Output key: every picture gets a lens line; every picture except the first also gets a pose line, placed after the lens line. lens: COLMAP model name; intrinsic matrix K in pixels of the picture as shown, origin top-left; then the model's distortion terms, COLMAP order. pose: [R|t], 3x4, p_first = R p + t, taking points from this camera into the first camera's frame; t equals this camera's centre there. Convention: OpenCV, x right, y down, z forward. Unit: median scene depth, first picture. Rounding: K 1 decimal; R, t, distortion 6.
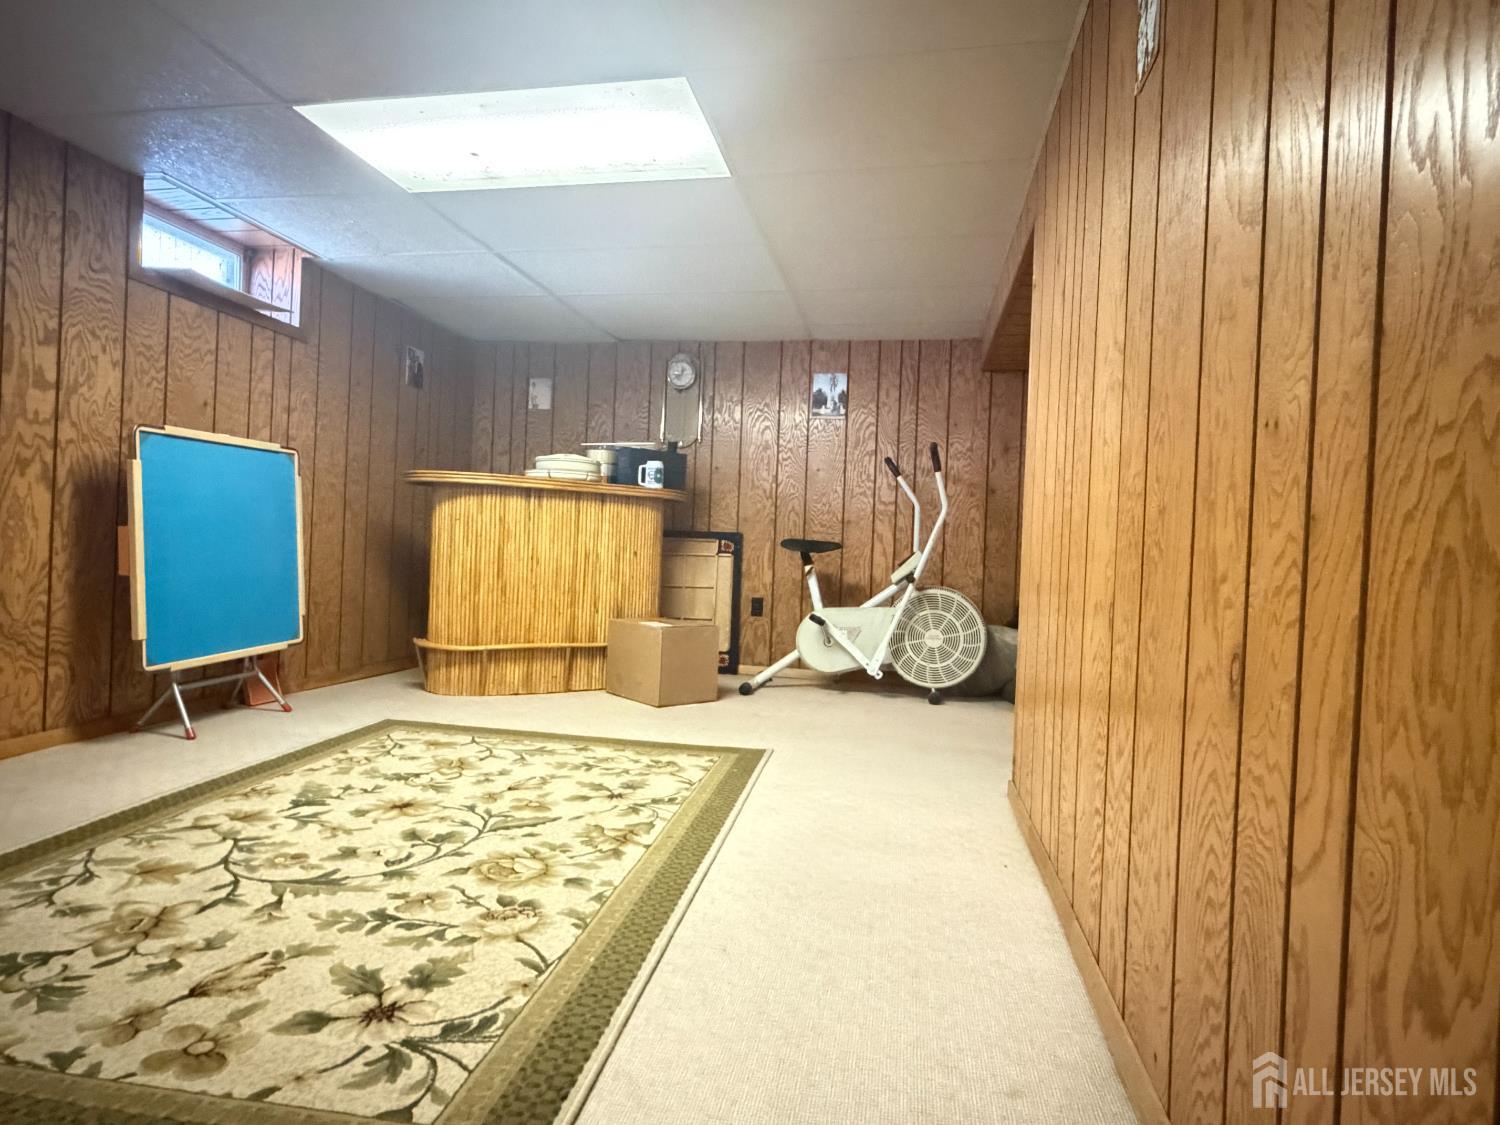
lens RADIAL K [[830.9, 0, 745.7], [0, 830.9, 555.5], [0, 0, 1]] dist [-0.005590, -0.000266]
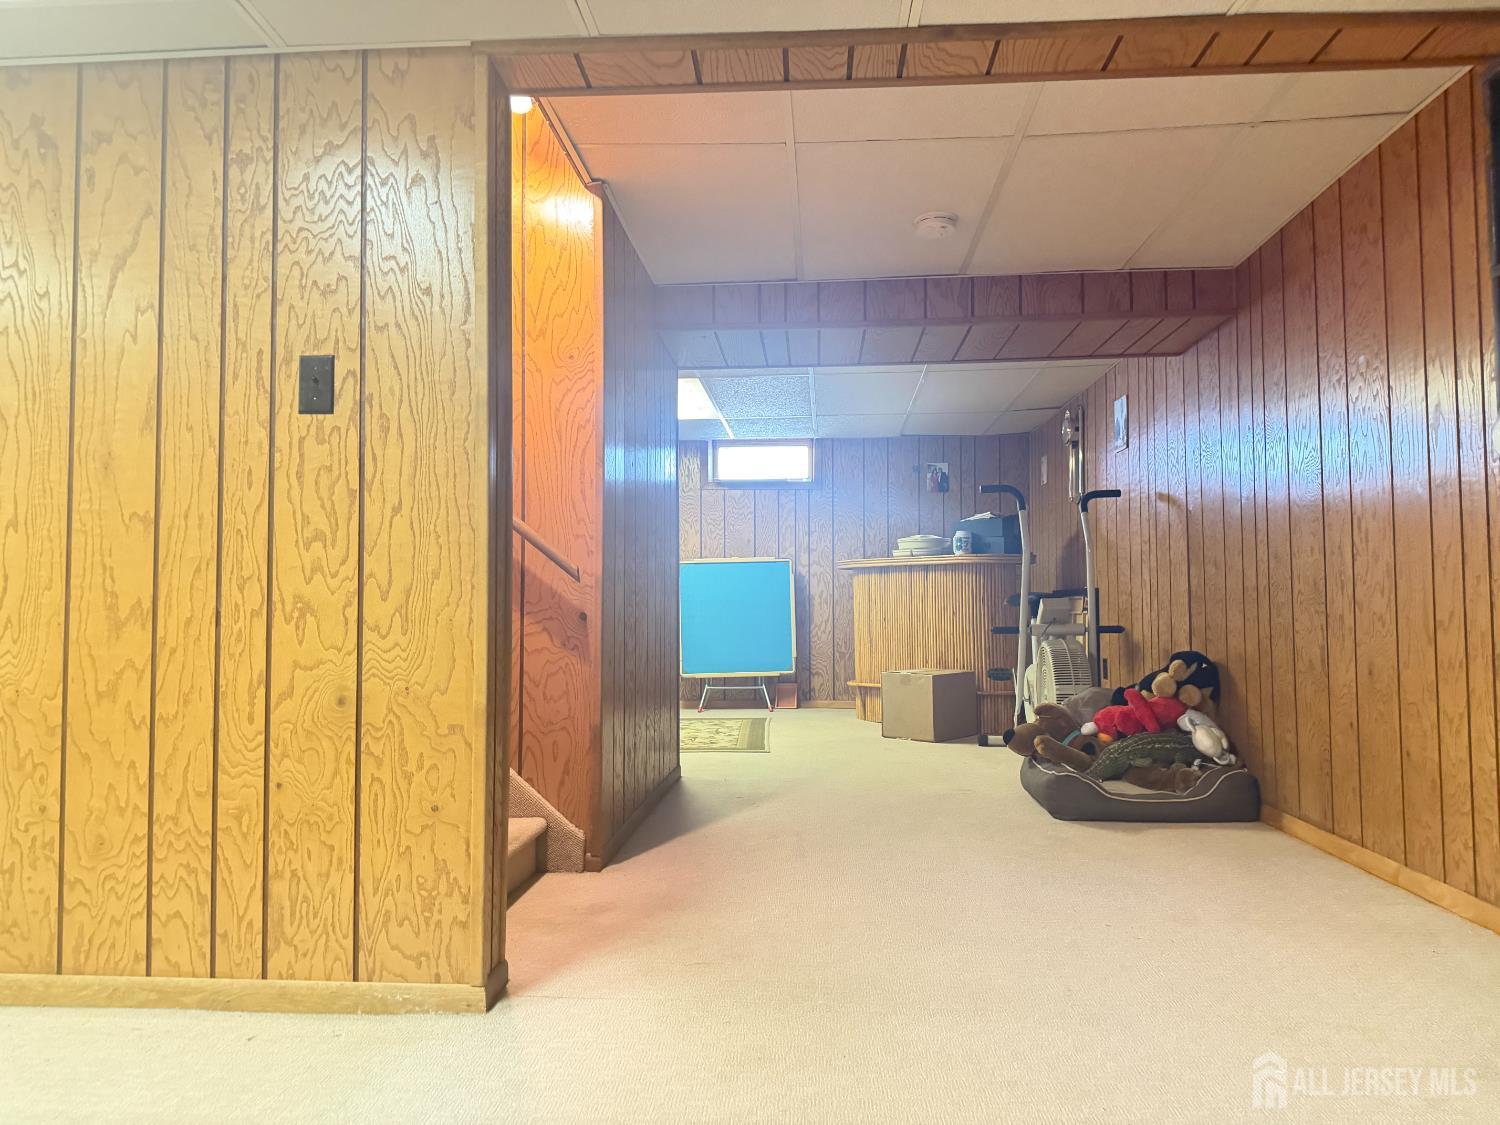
lens RADIAL K [[1069.2, 0, 750.2], [0, 1069.2, 559.4], [0, 0, 1]] dist [0.037364, -0.002260]
pose [[0.068946, -0.082678, -0.994189, 1.381061], [-0.004377, 0.996525, -0.083176, 0.049171], [0.997611, 0.010086, 0.068344, 0.649174]]
